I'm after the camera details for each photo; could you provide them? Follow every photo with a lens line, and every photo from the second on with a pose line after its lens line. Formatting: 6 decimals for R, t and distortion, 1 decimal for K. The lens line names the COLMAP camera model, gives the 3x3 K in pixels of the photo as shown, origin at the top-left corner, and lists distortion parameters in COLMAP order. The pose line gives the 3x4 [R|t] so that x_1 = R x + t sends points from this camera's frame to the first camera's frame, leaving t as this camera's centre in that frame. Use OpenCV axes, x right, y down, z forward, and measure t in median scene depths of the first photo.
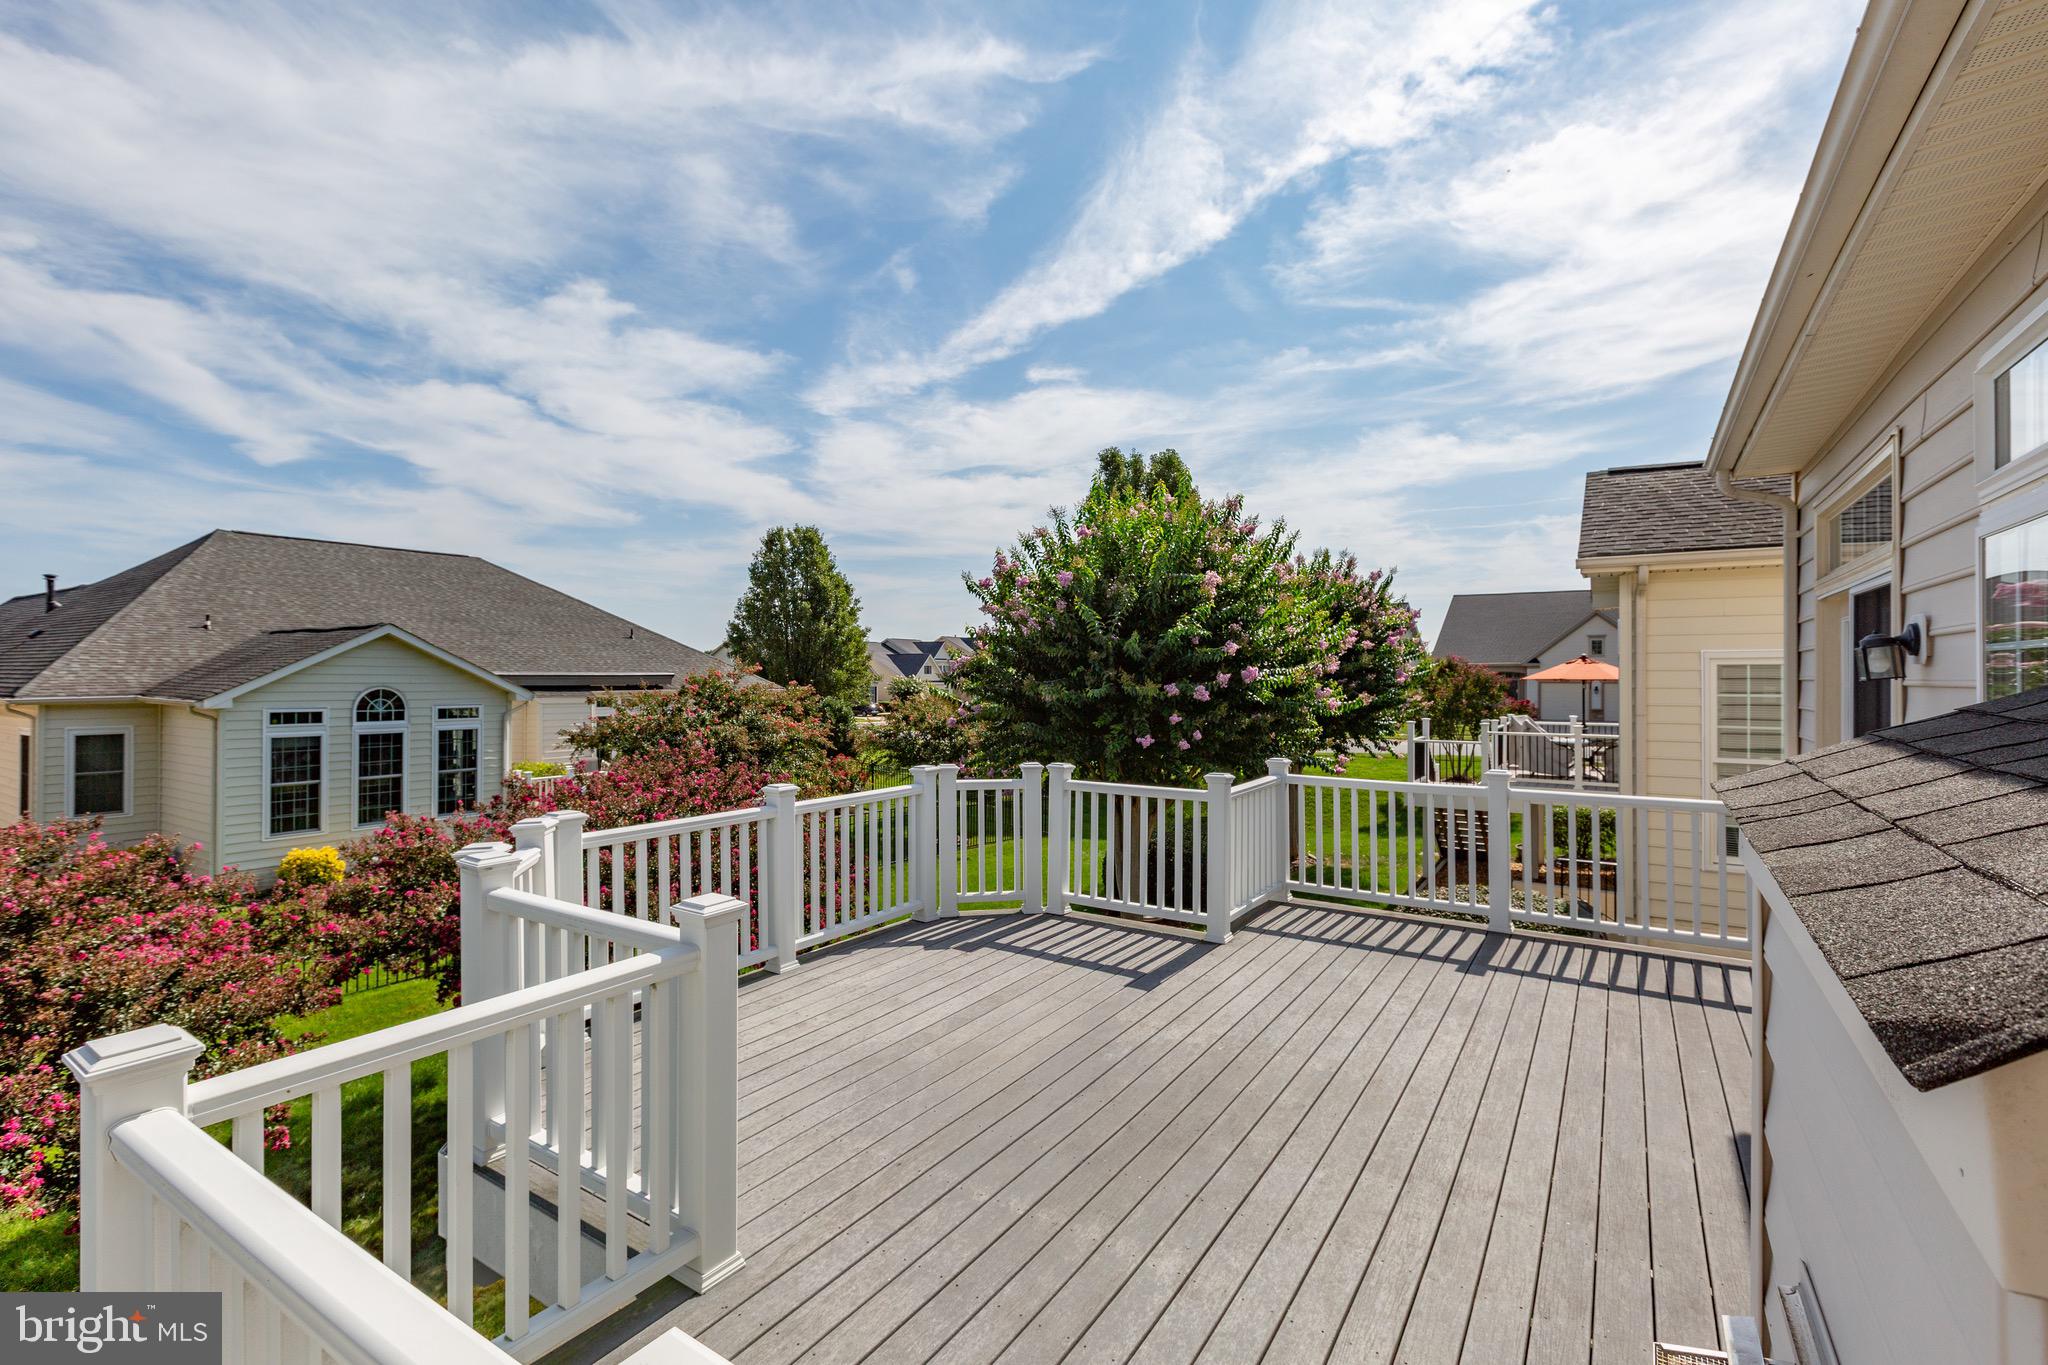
lens RADIAL K [[914.8, 0, 1026.1], [0, 914.8, 673.0], [0, 0, 1]] dist [0.002805, -0.000535]
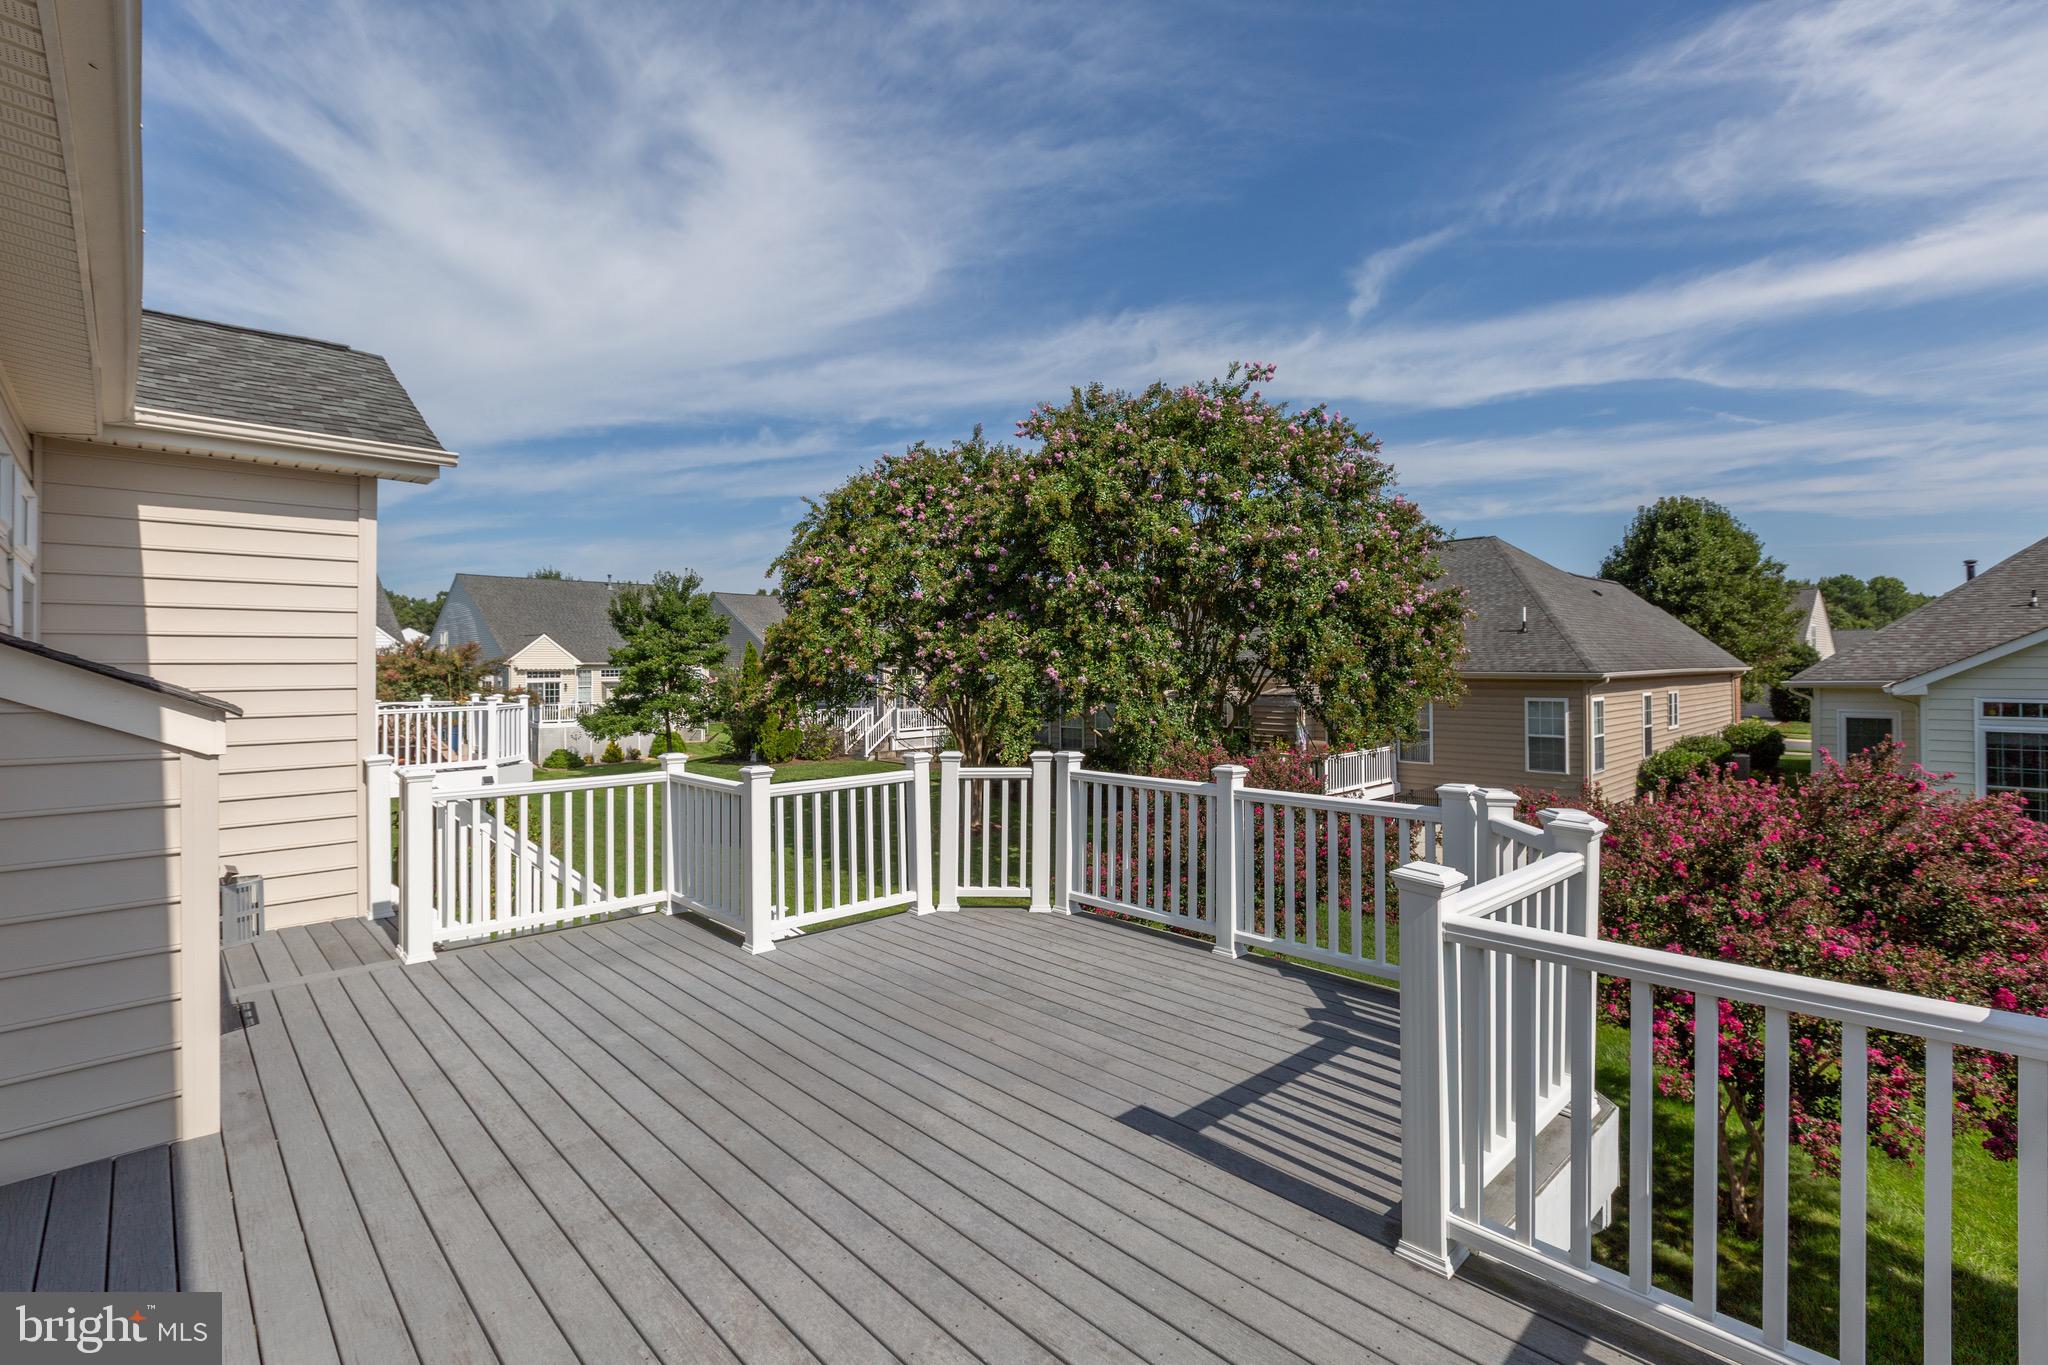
lens RADIAL K [[914.8, 0, 1026.5], [0, 914.8, 686.5], [0, 0, 1]] dist [0.002805, -0.000535]
pose [[-0.227029, 0.017786, -0.973726, 0.756691], [0.010842, 0.999817, 0.015735, 0.016046], [0.973828, -0.006985, -0.227181, 1.031033]]
